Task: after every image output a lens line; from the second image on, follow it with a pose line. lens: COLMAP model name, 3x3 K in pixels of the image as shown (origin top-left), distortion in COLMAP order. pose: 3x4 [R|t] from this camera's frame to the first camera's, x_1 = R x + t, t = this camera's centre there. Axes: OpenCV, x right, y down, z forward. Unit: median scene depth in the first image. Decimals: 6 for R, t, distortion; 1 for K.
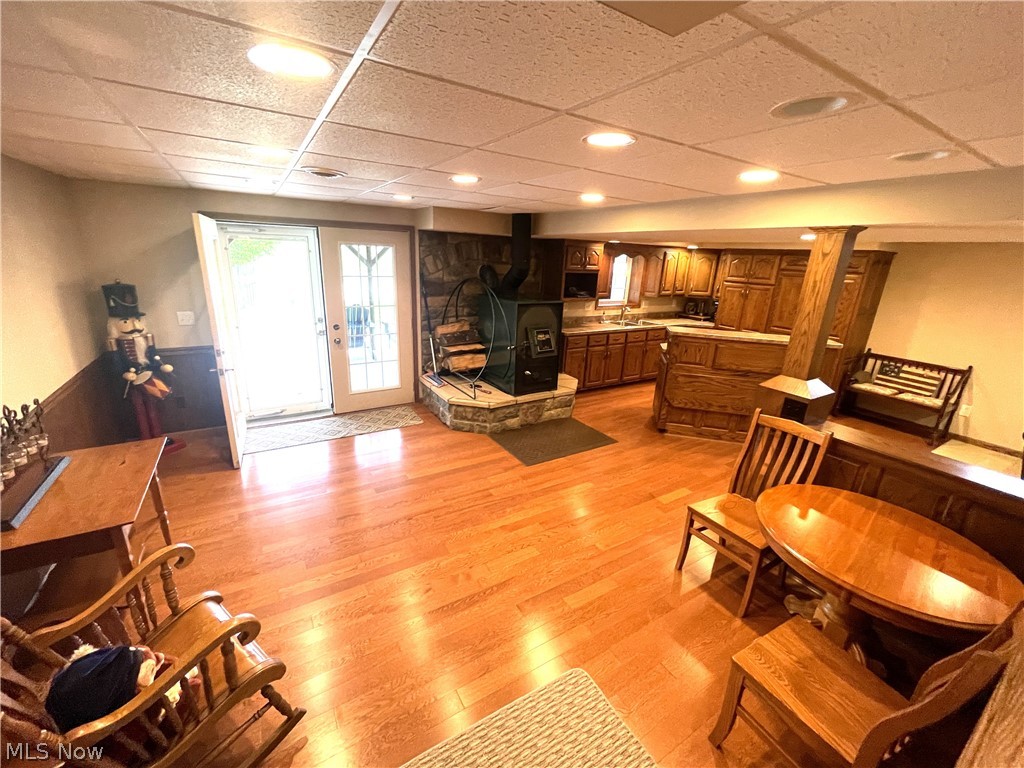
lens RADIAL K [[417.1, 0, 508.3], [0, 417.1, 381.9], [0, 0, 1]] dist [-0.002596, 0.000424]
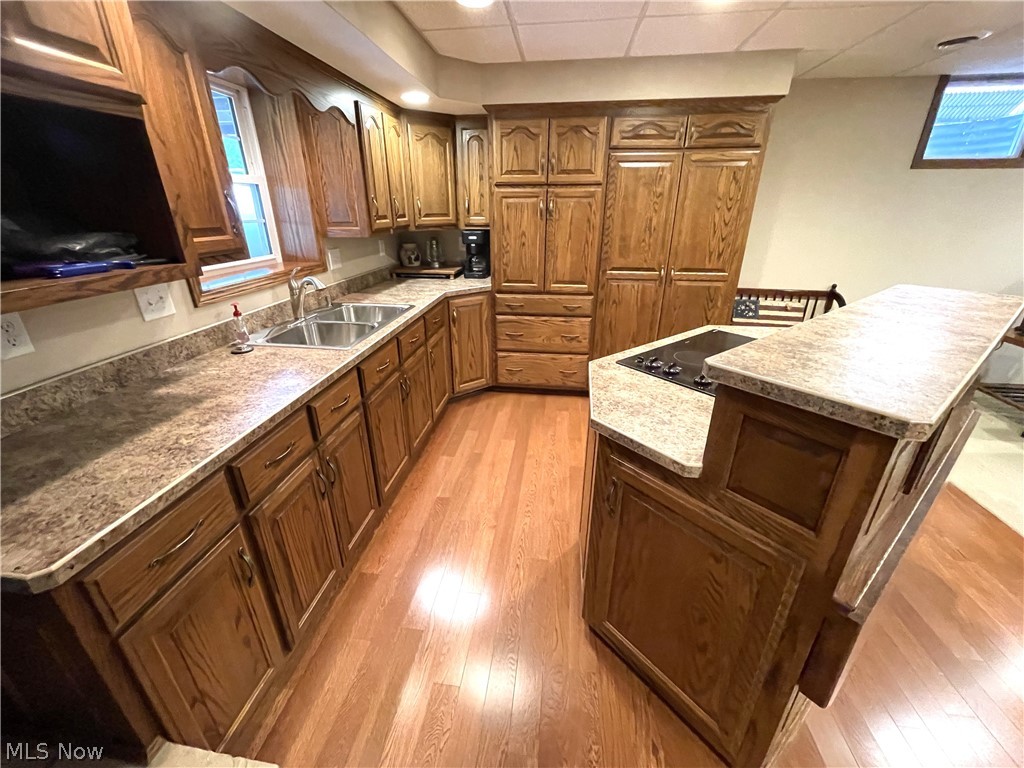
lens RADIAL K [[417.1, 0, 508.3], [0, 417.1, 381.9], [0, 0, 1]] dist [-0.002596, 0.000424]
pose [[0.640012, -0.337992, 0.690033, 0.140619], [0.253709, 0.940645, 0.225429, -0.140351], [-0.725270, 0.030790, 0.687776, 0.691642]]
